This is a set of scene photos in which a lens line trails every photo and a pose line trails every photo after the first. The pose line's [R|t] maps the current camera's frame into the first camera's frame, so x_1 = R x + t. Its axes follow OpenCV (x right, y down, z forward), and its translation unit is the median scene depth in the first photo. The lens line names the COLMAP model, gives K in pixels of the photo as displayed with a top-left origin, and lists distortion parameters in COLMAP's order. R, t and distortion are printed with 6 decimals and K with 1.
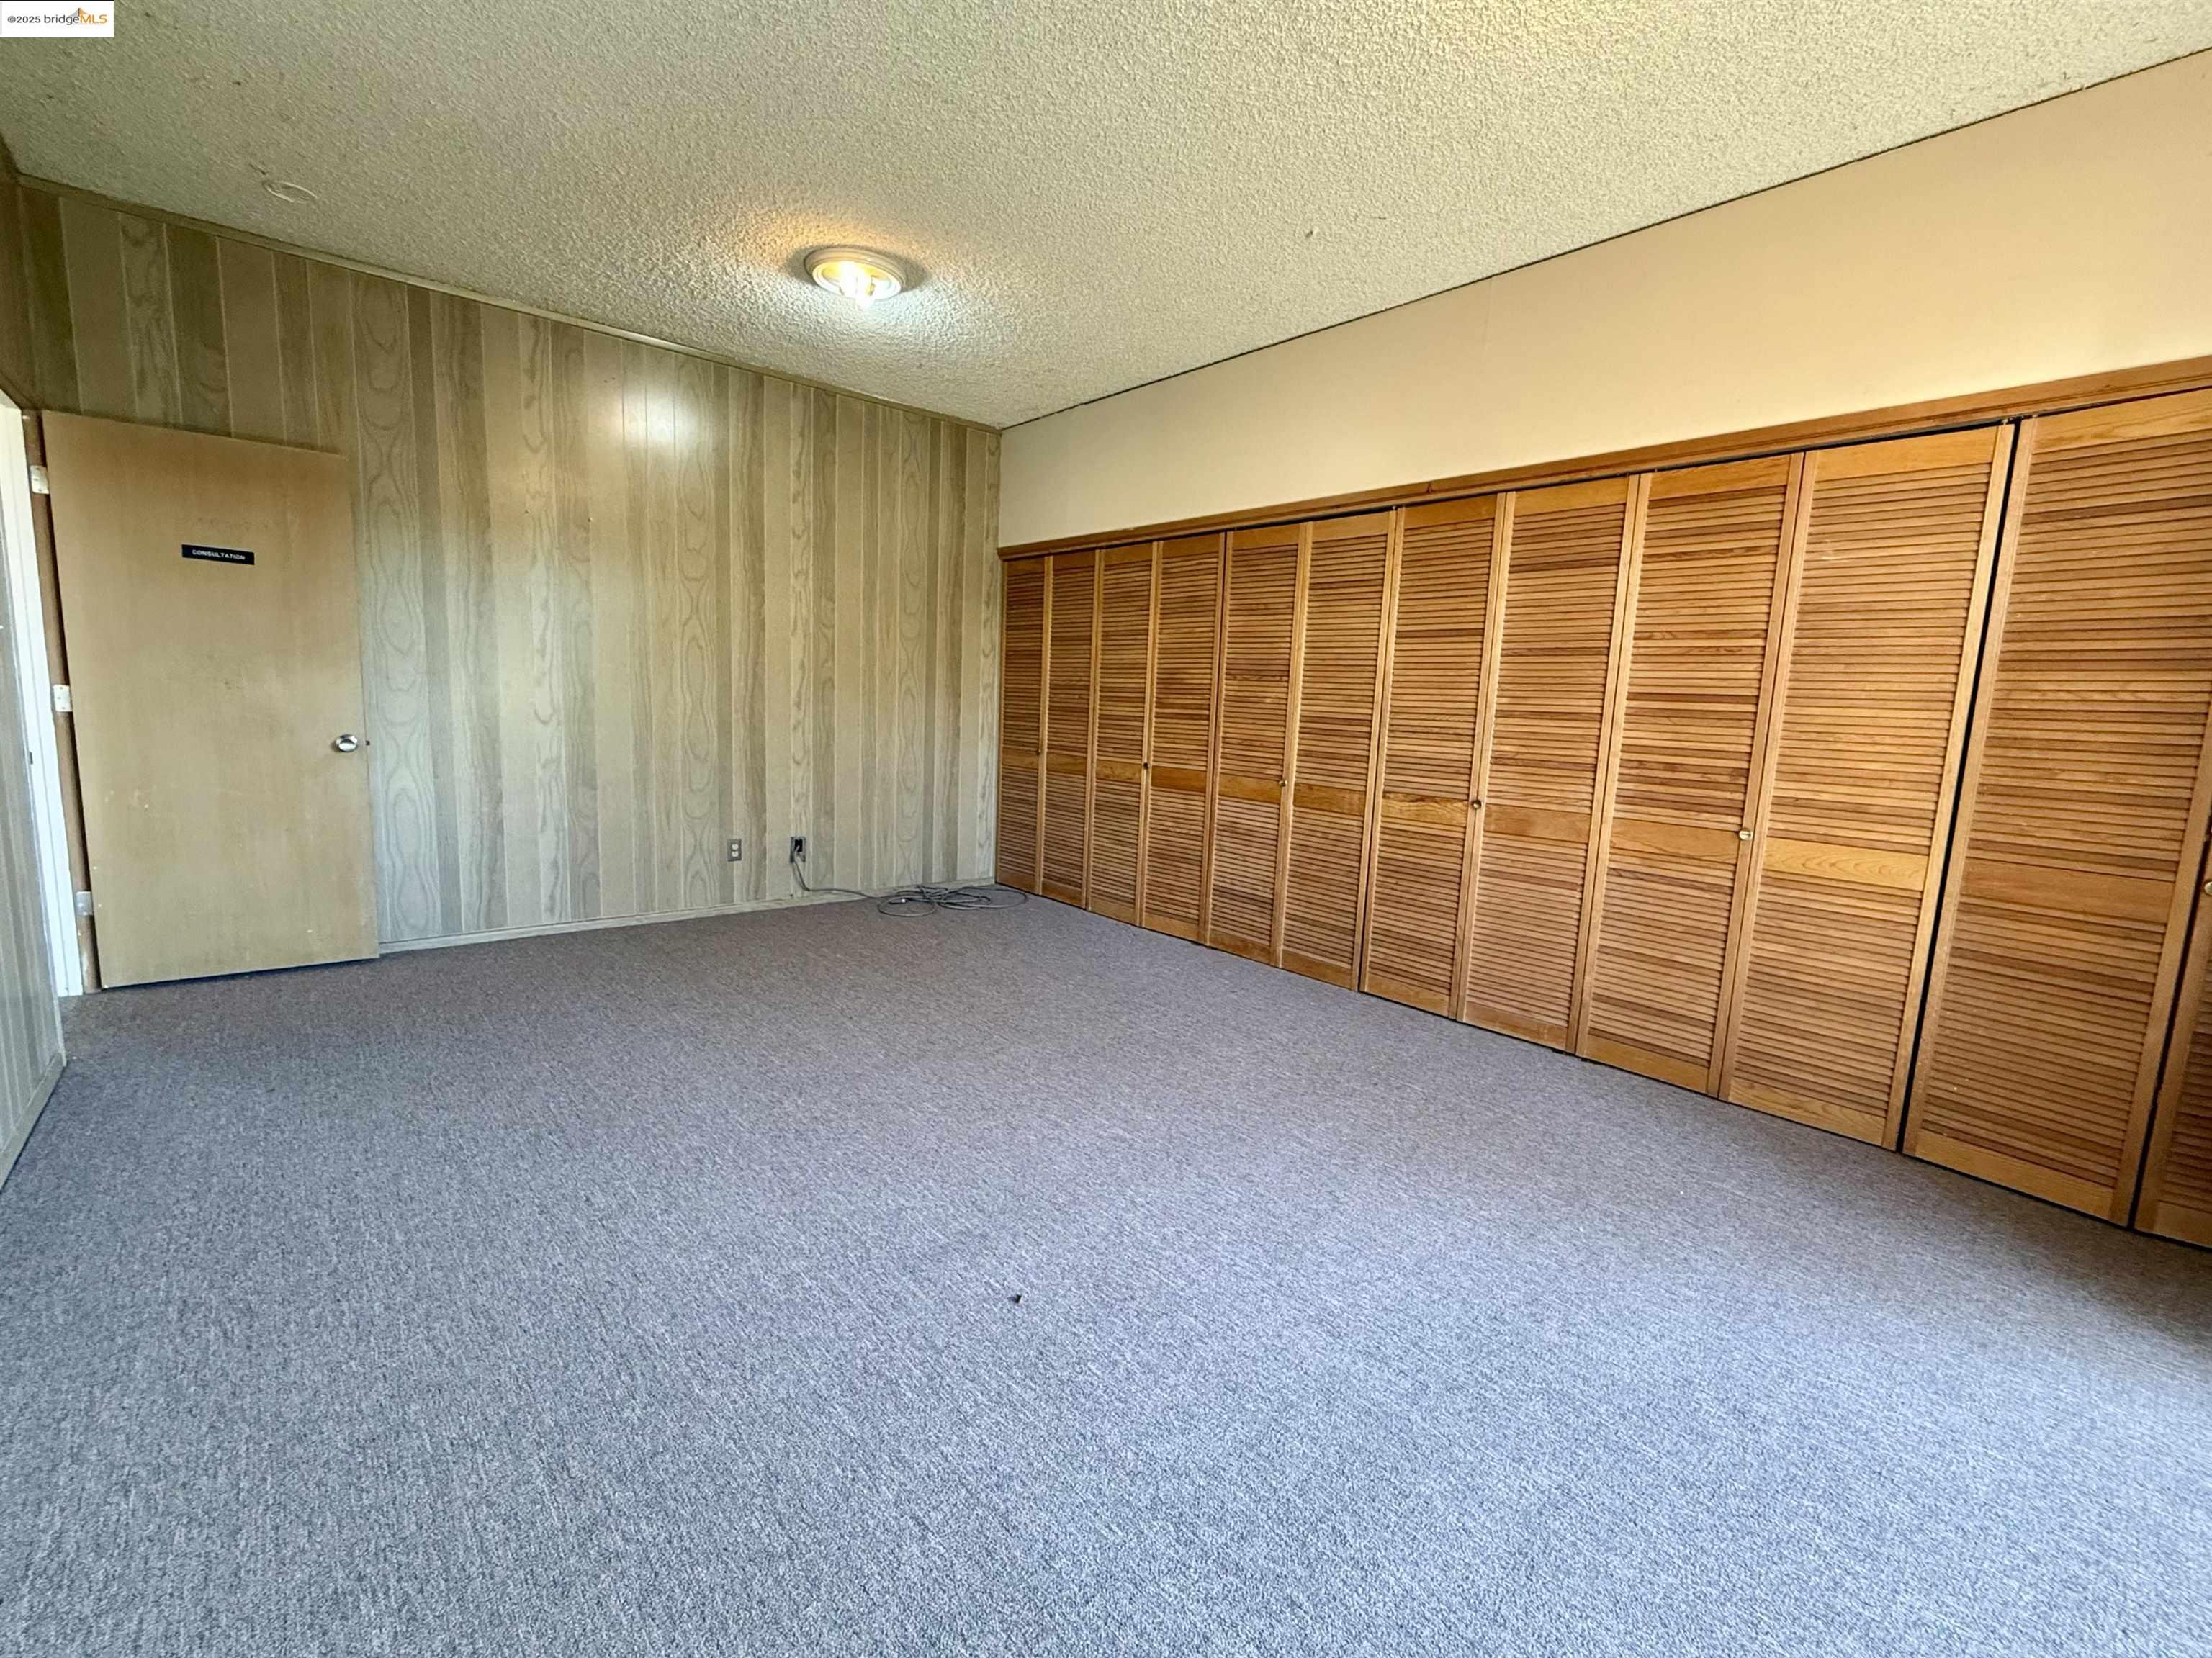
lens RADIAL K [[939.2, 0, 1106.0], [0, 939.2, 829.0], [0, 0, 1]] dist [0.000209, -0.000092]
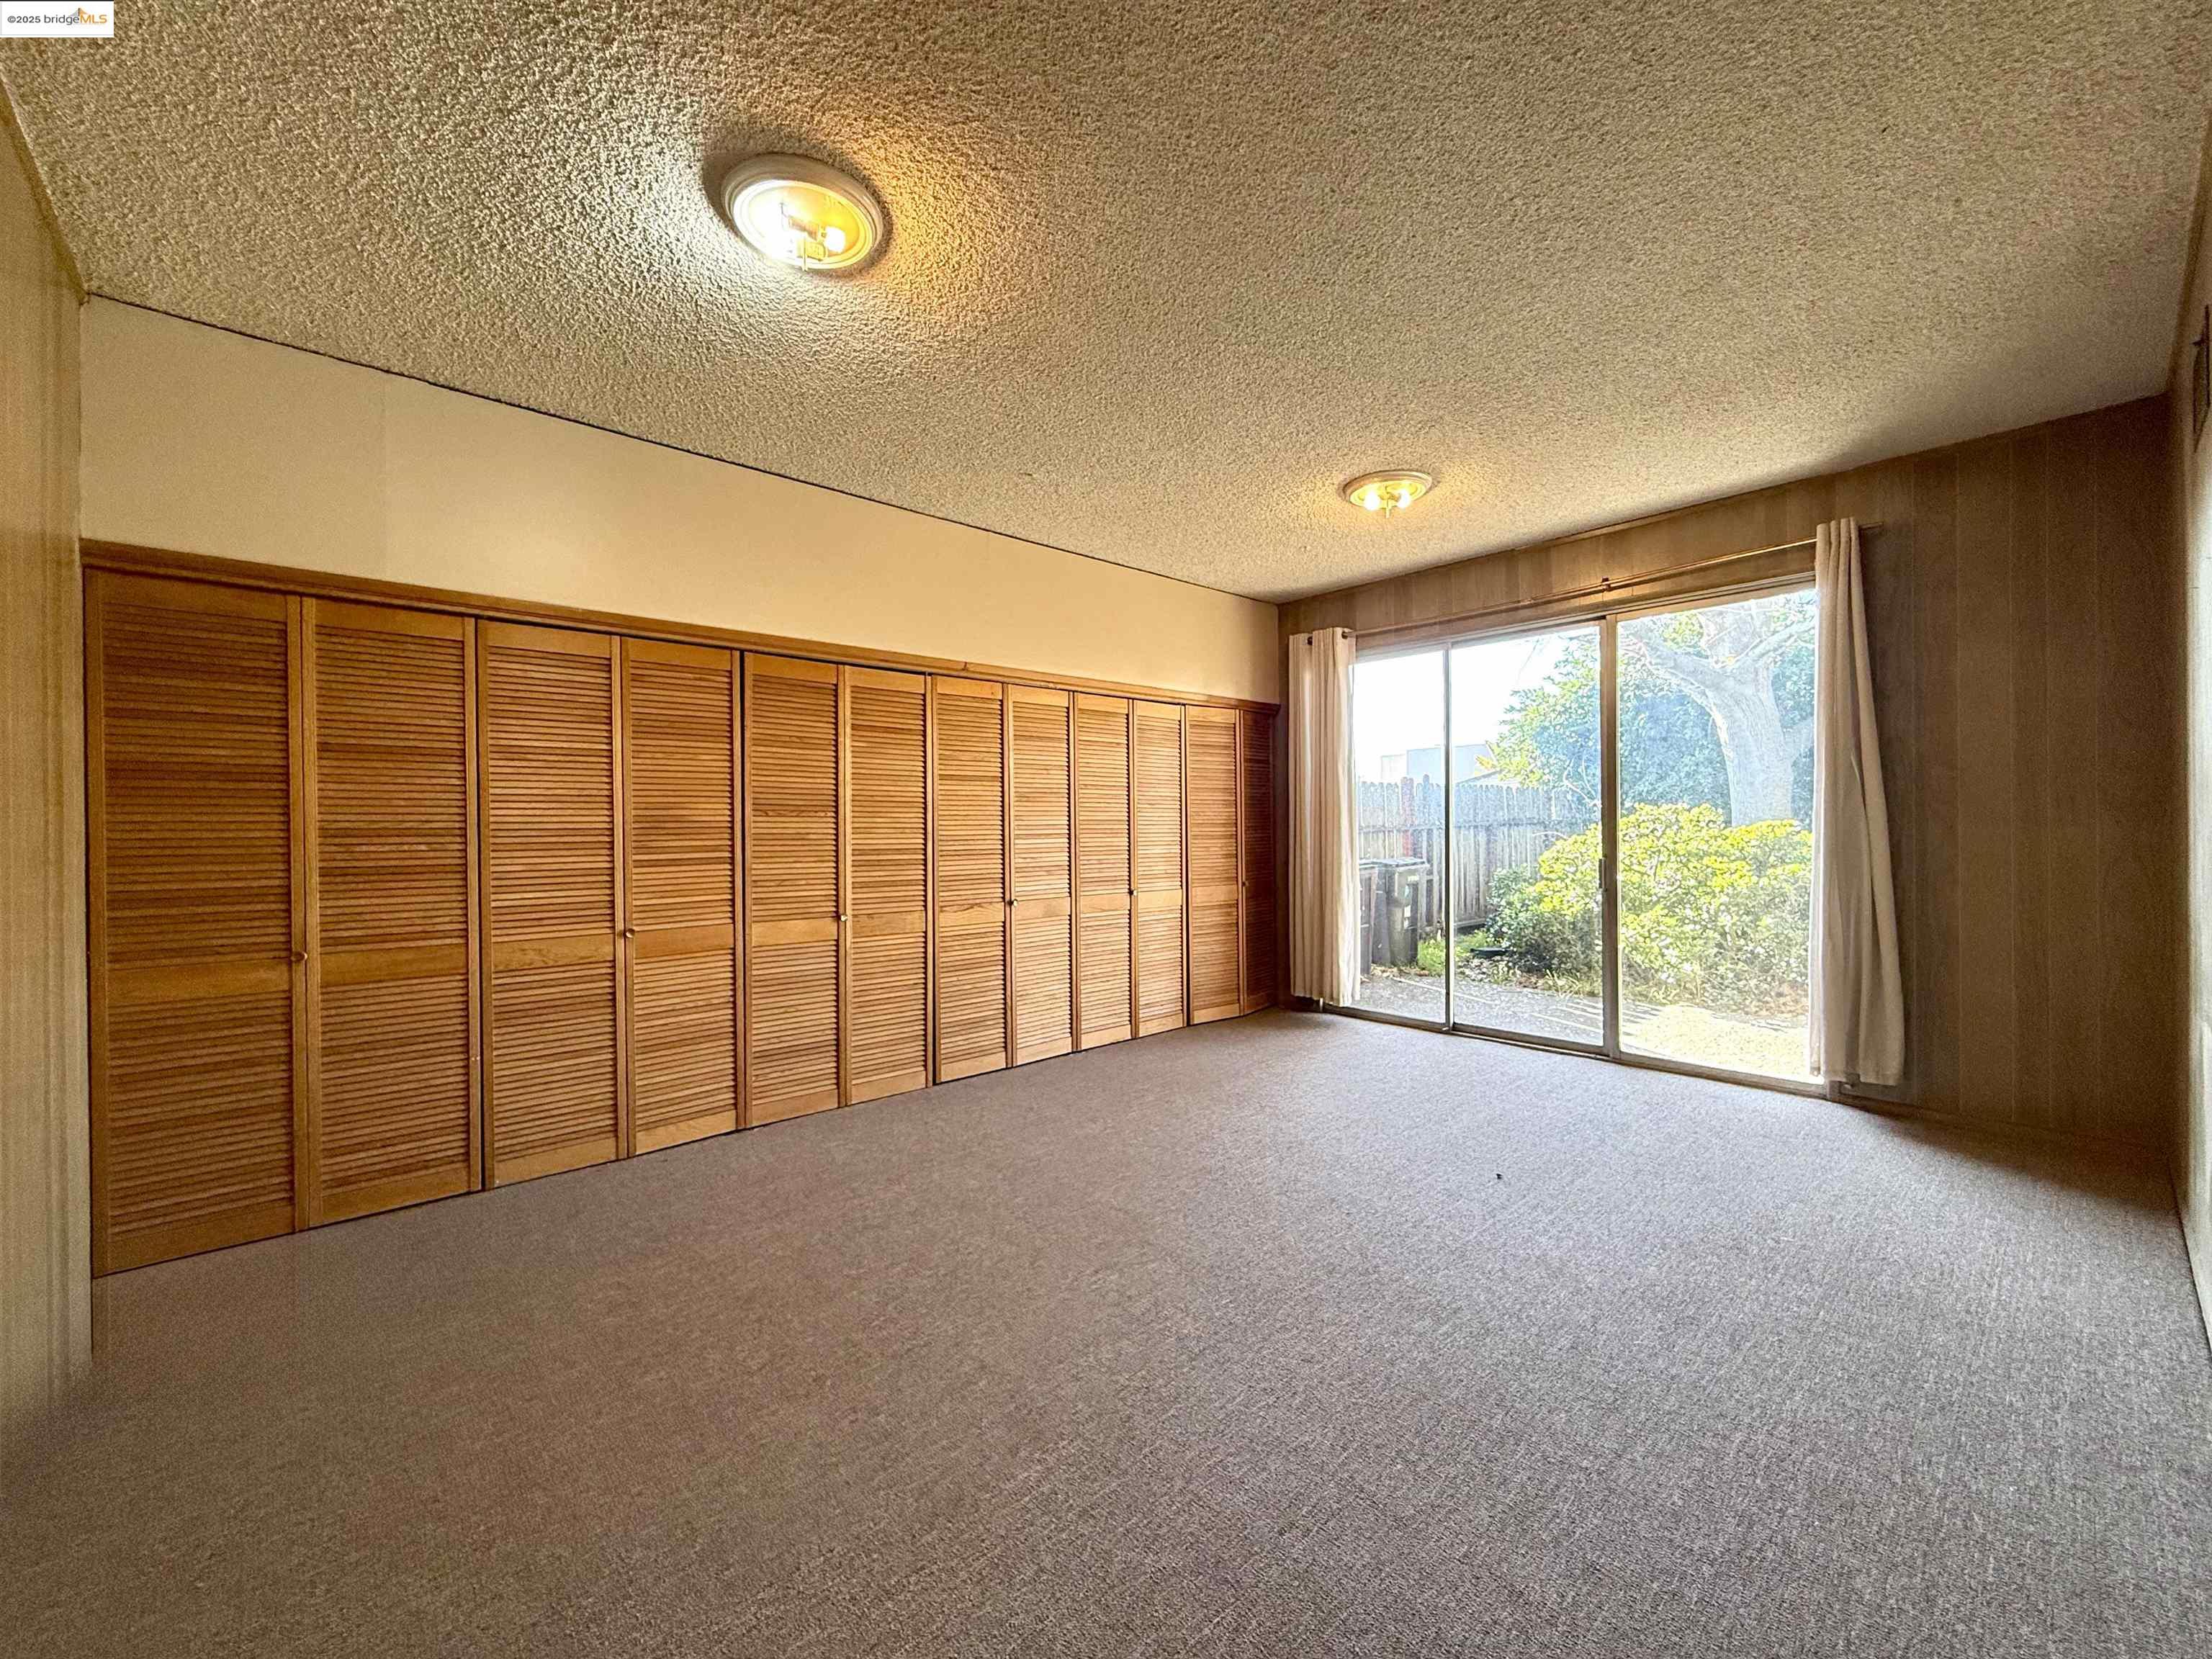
lens RADIAL K [[883.9, 0, 1106.0], [0, 883.9, 829.5], [0, 0, 1]] dist [-0.000251, -0.000143]
pose [[-0.011728, -0.040202, 0.999123, -0.766199], [0.148447, 0.988049, 0.041499, -0.142161], [-0.988851, 0.148804, -0.005620, 0.732849]]
